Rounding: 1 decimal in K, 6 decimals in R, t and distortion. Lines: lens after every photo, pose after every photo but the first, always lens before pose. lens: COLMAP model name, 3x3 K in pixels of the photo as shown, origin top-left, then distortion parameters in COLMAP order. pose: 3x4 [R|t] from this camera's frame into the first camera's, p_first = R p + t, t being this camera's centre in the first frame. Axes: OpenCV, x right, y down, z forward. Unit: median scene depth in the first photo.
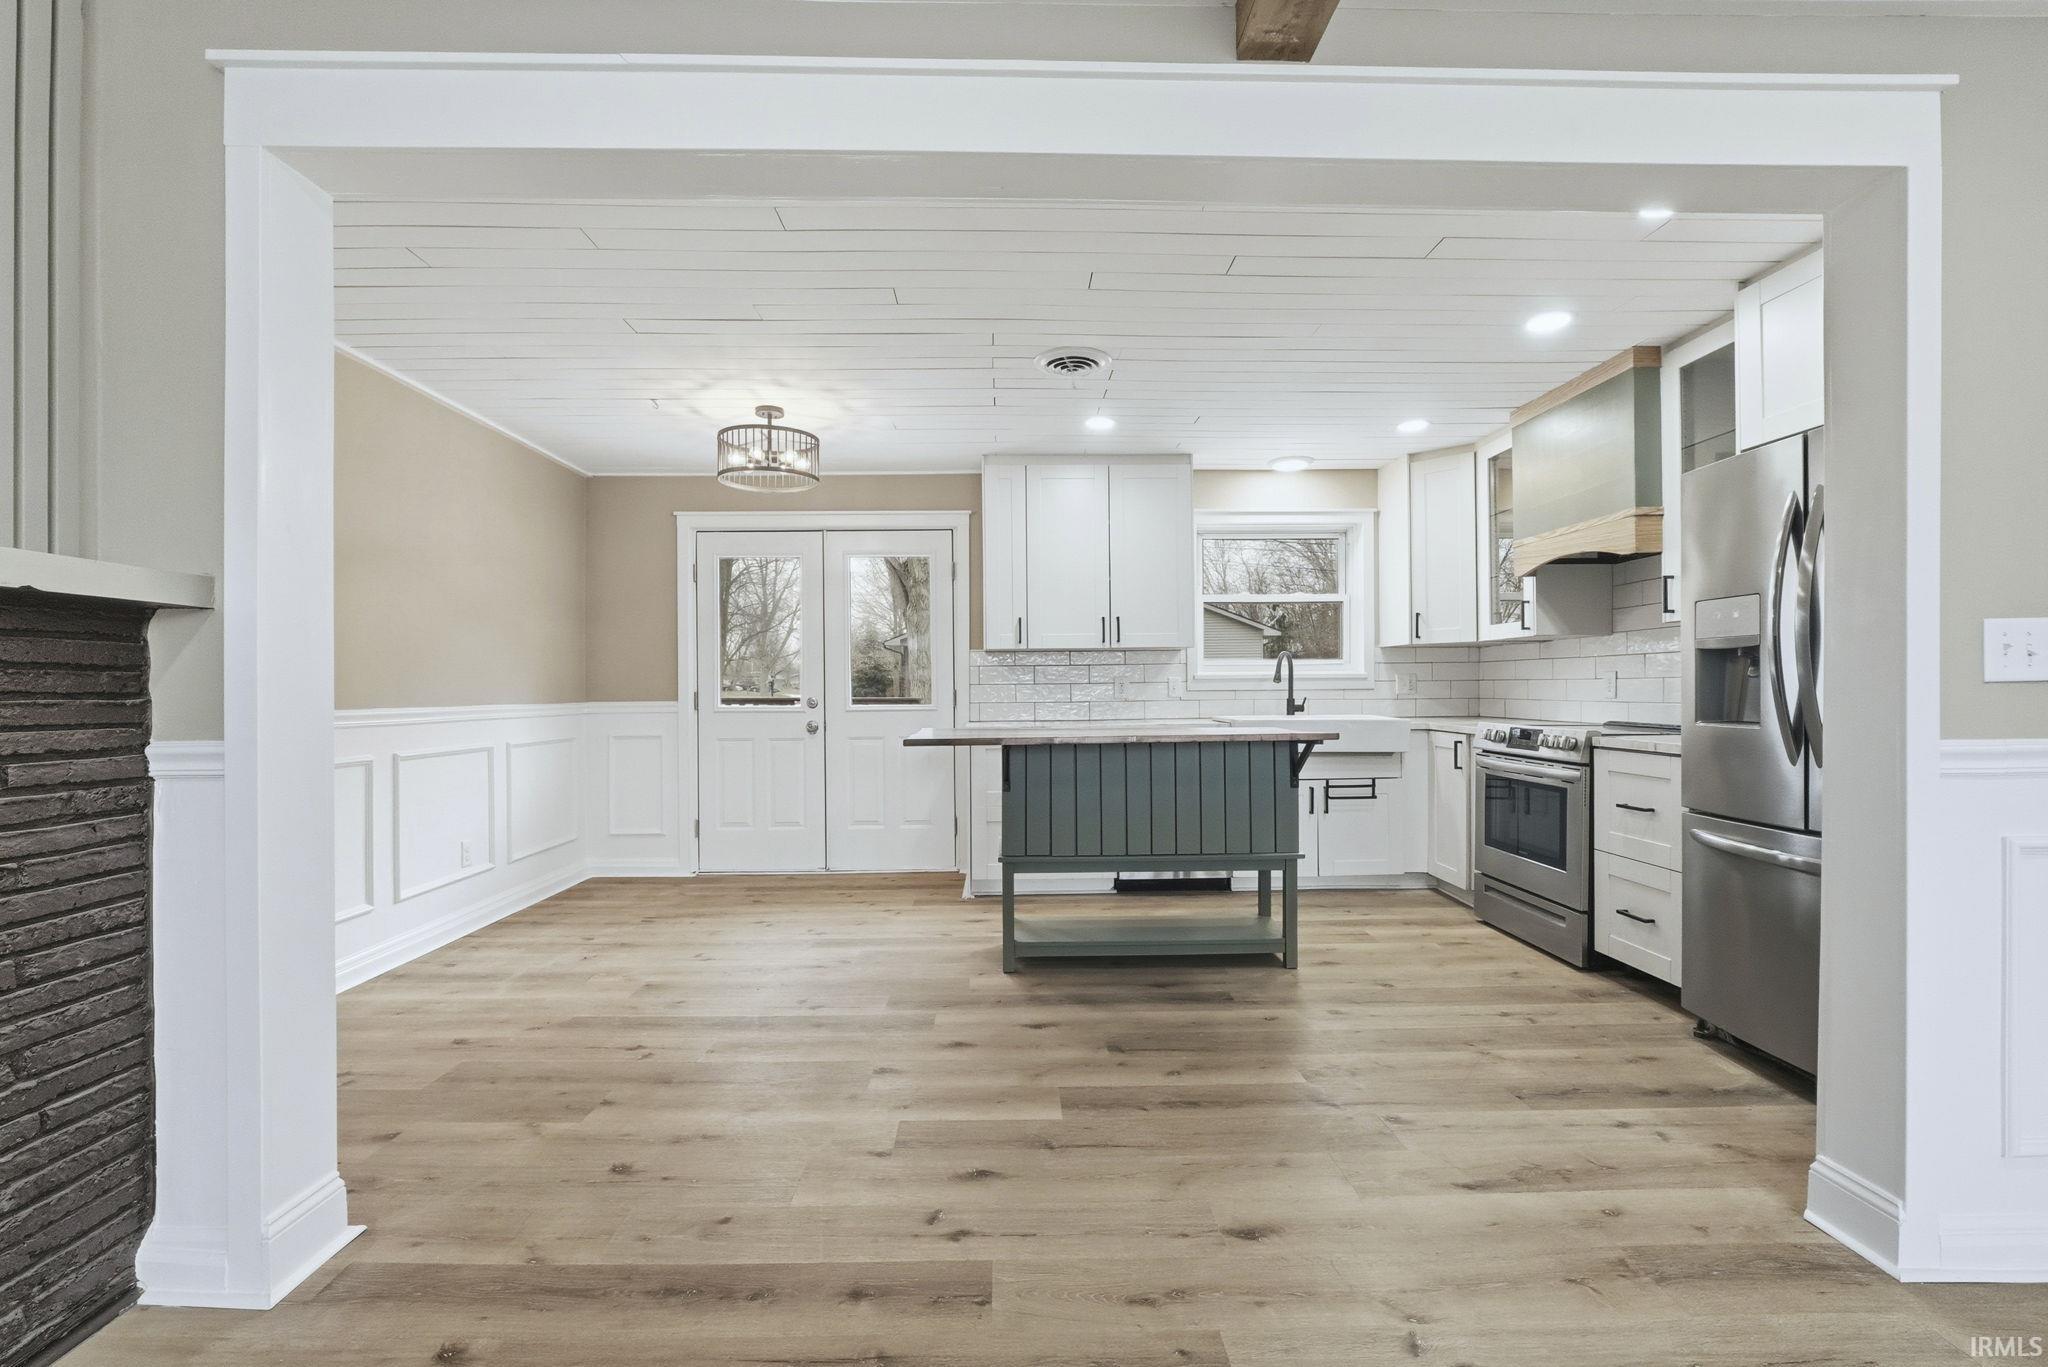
lens RADIAL K [[865.5, 0, 1017.7], [0, 865.5, 685.1], [0, 0, 1]] dist [-0.022985, 0.006426]
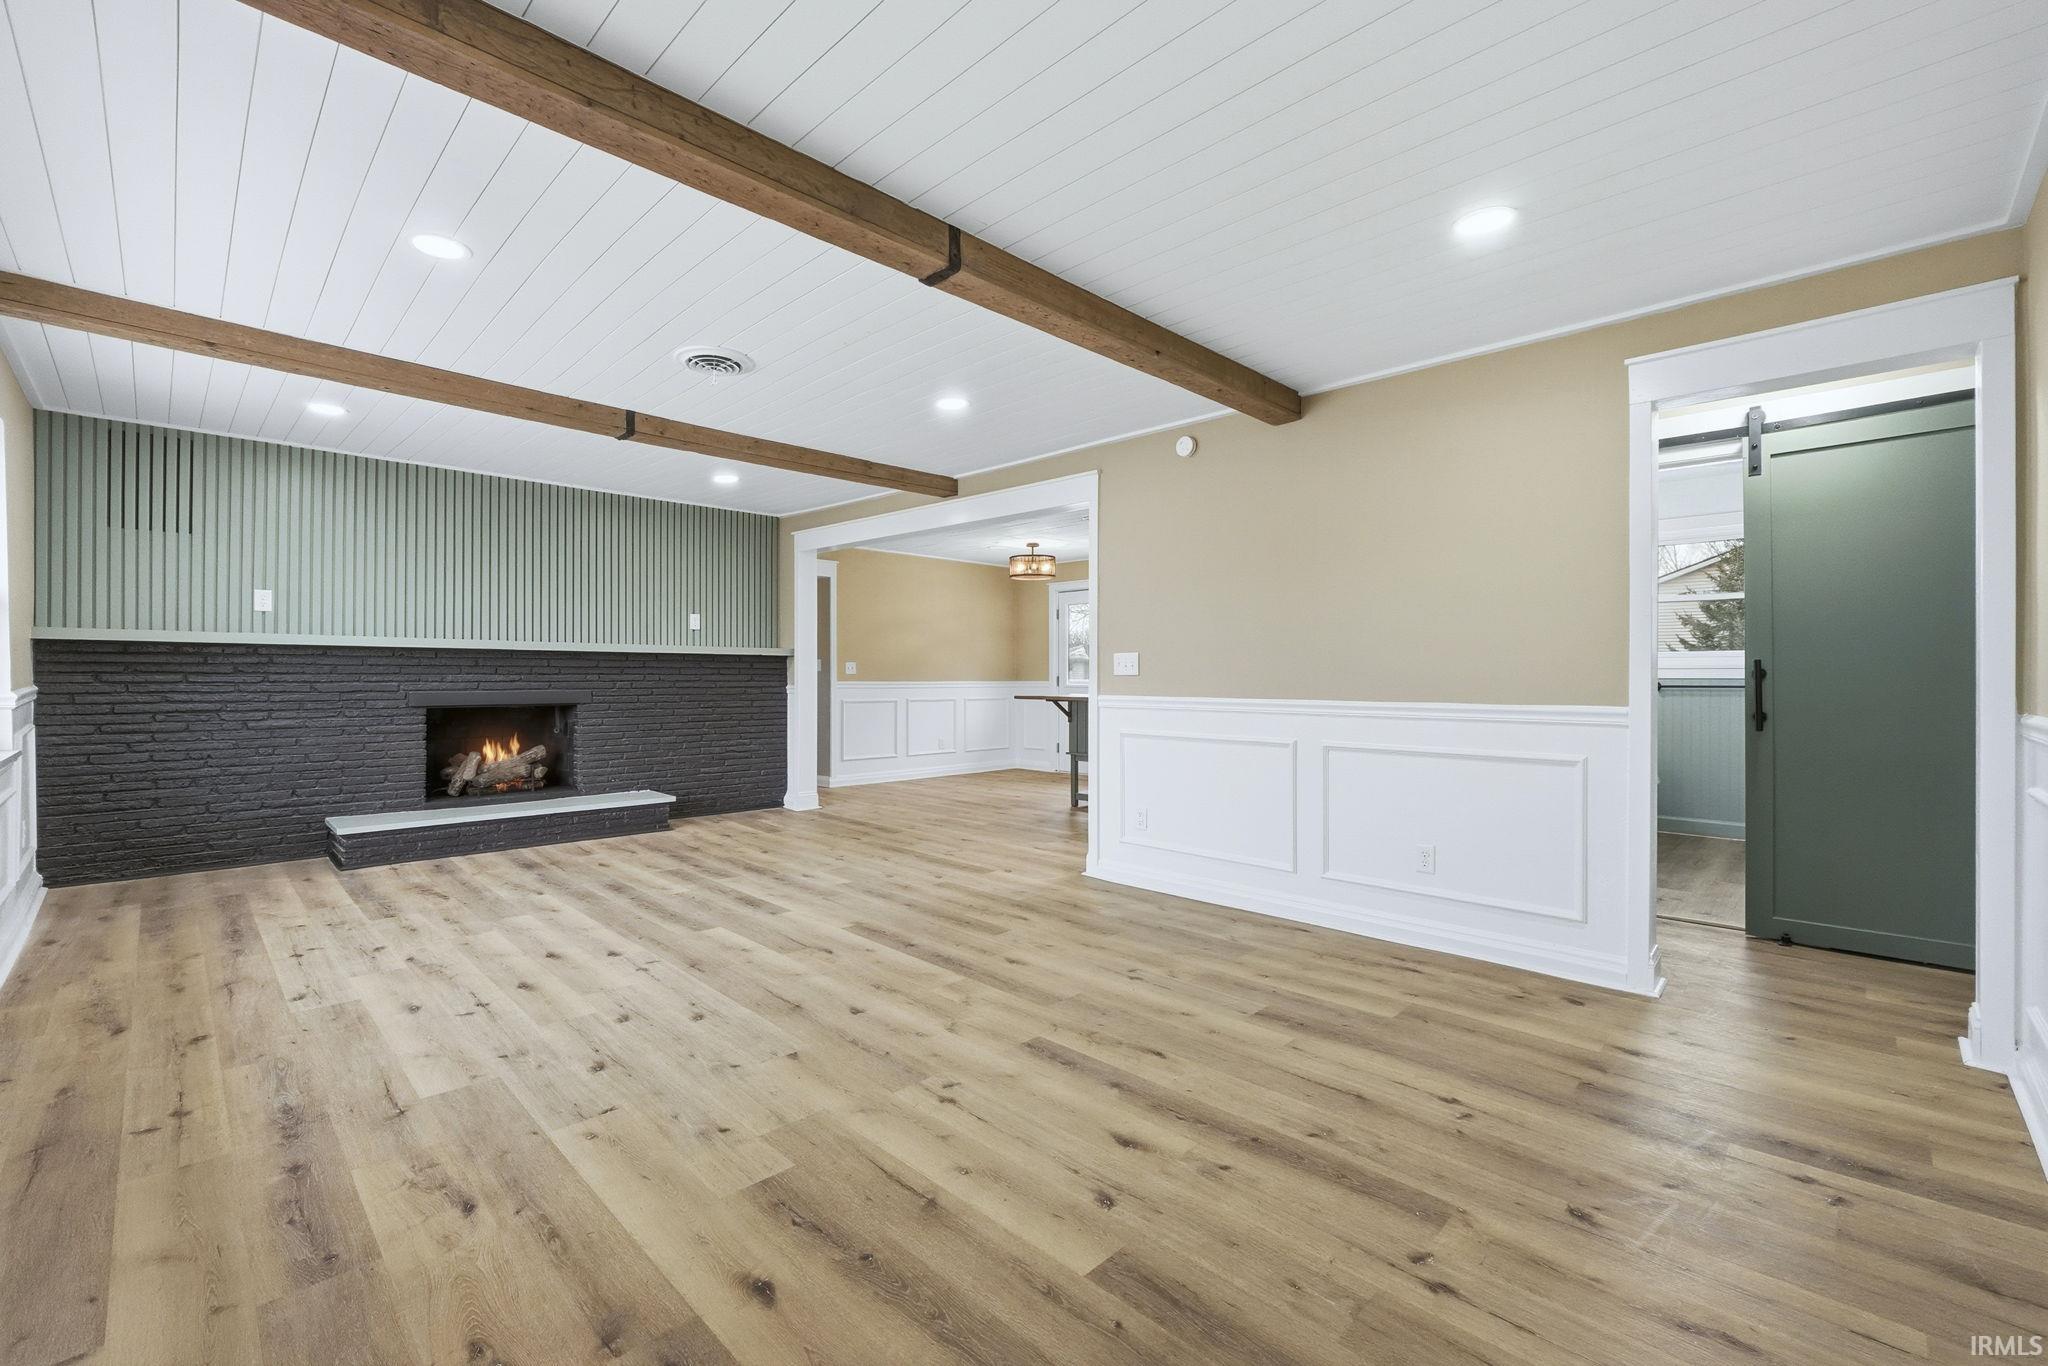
lens RADIAL K [[852.5, 0, 1018.7], [0, 852.5, 676.0], [0, 0, 1]] dist [-0.022340, 0.005898]
pose [[0.697864, 0.008560, -0.716179, 1.153934], [-0.004707, 0.999962, 0.007366, -0.008026], [0.716214, -0.001770, 0.697878, -0.479266]]
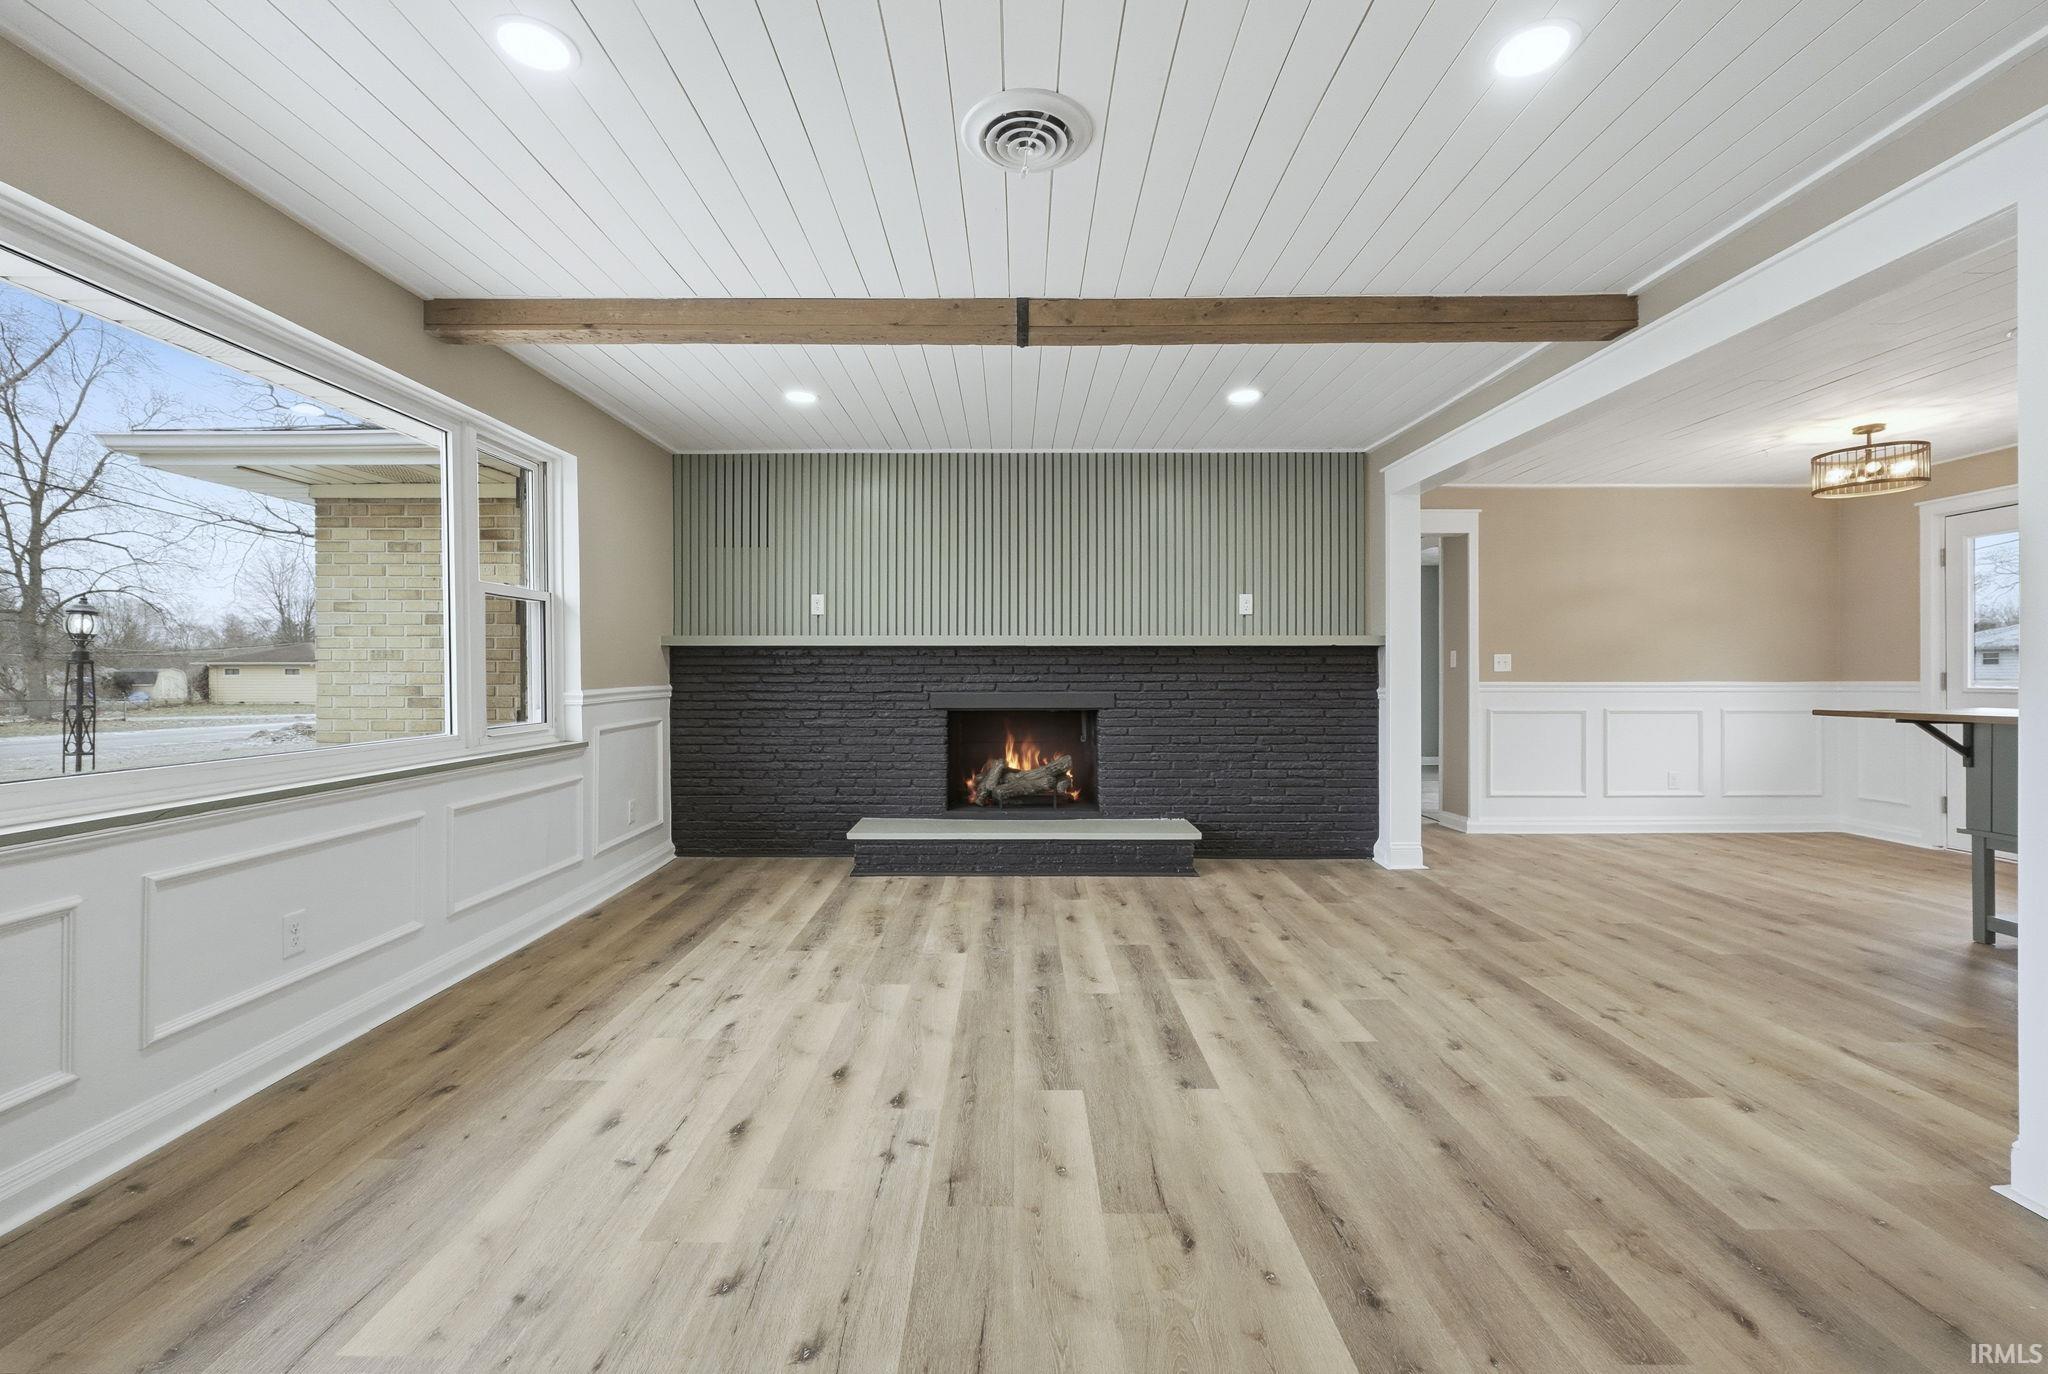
lens RADIAL K [[867.1, 0, 1011.5], [0, 867.1, 674.7], [0, 0, 1]] dist [-0.019693, 0.006193]
pose [[-0.024084, 0.005305, -0.999696, 0.843382], [0.005934, 0.999969, 0.005163, -0.002322], [0.999692, -0.005808, -0.024114, -0.110713]]
